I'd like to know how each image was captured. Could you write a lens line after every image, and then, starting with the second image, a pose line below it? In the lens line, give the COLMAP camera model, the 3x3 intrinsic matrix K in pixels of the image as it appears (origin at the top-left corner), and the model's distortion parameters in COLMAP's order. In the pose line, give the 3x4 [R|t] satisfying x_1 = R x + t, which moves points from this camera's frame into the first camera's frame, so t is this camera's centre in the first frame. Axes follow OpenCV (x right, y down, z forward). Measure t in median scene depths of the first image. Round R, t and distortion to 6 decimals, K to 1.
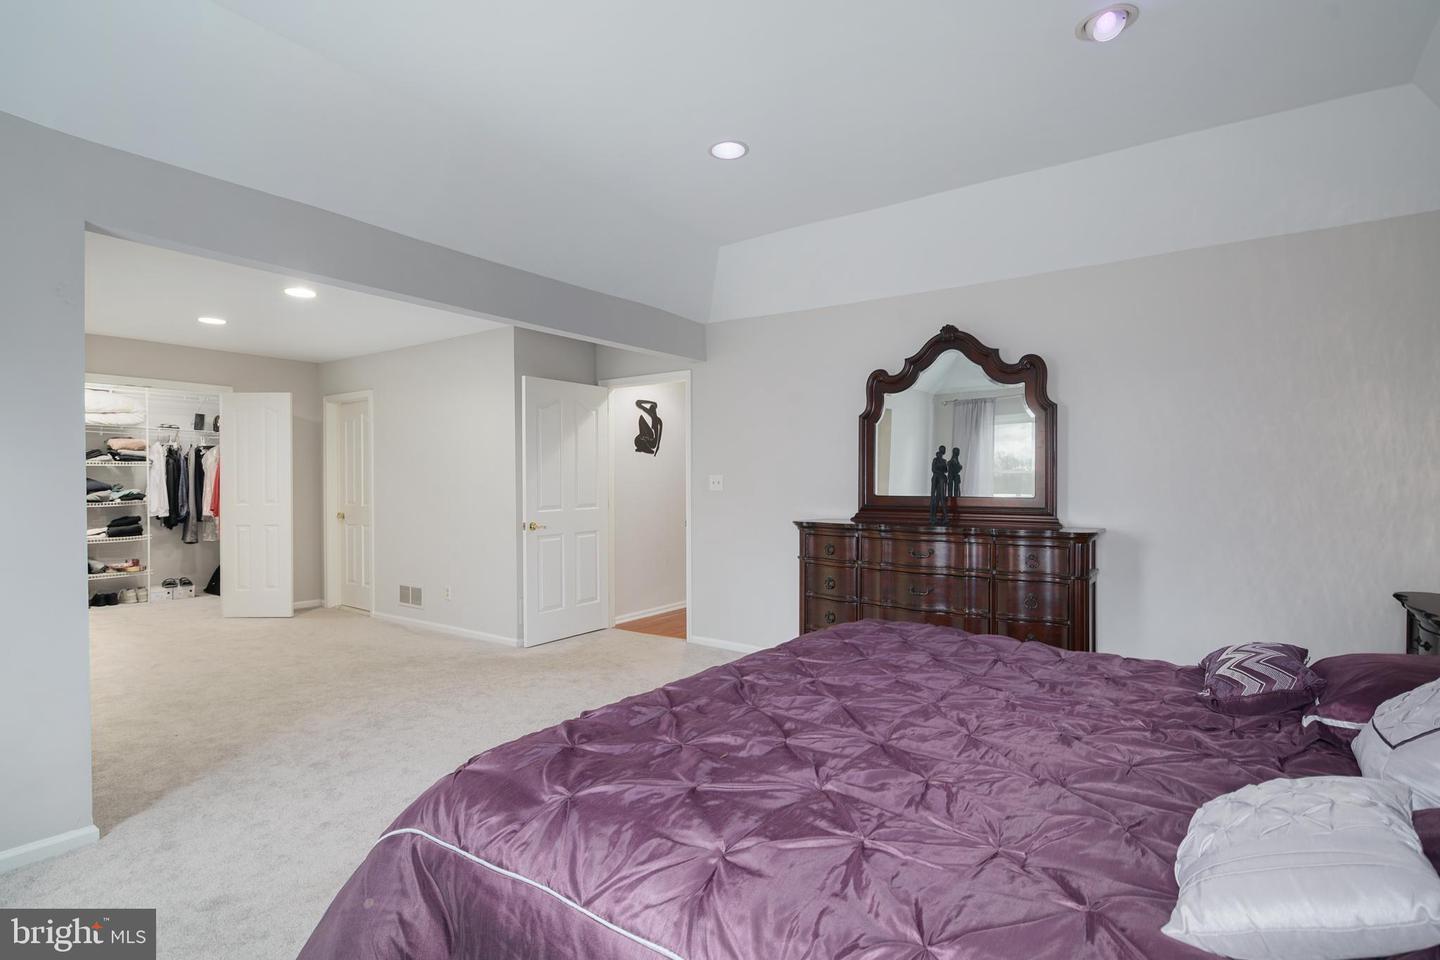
lens RADIAL K [[702.8, 0, 715.3], [0, 702.8, 472.2], [0, 0, 1]] dist [-0.003005, -0.002383]
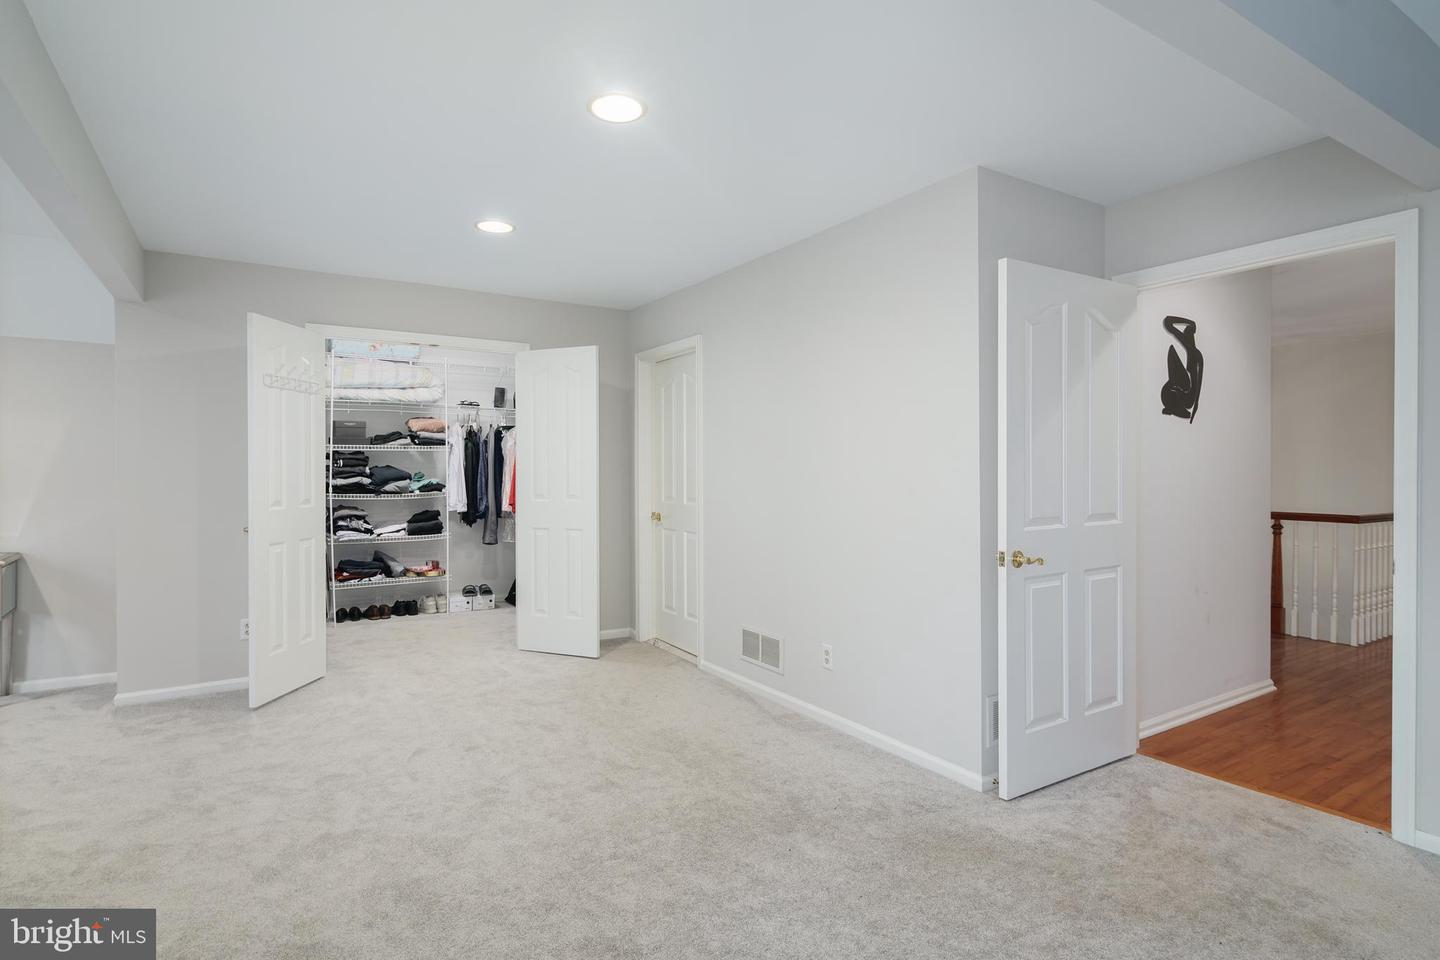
lens RADIAL K [[729.2, 0, 720.1], [0, 729.2, 445.1], [0, 0, 1]] dist [0.002675, -0.000246]
pose [[0.931551, -0.011171, -0.363439, -0.191019], [0.003648, 0.999765, -0.021380, 0.004205], [0.363592, 0.018591, 0.931373, 0.310181]]
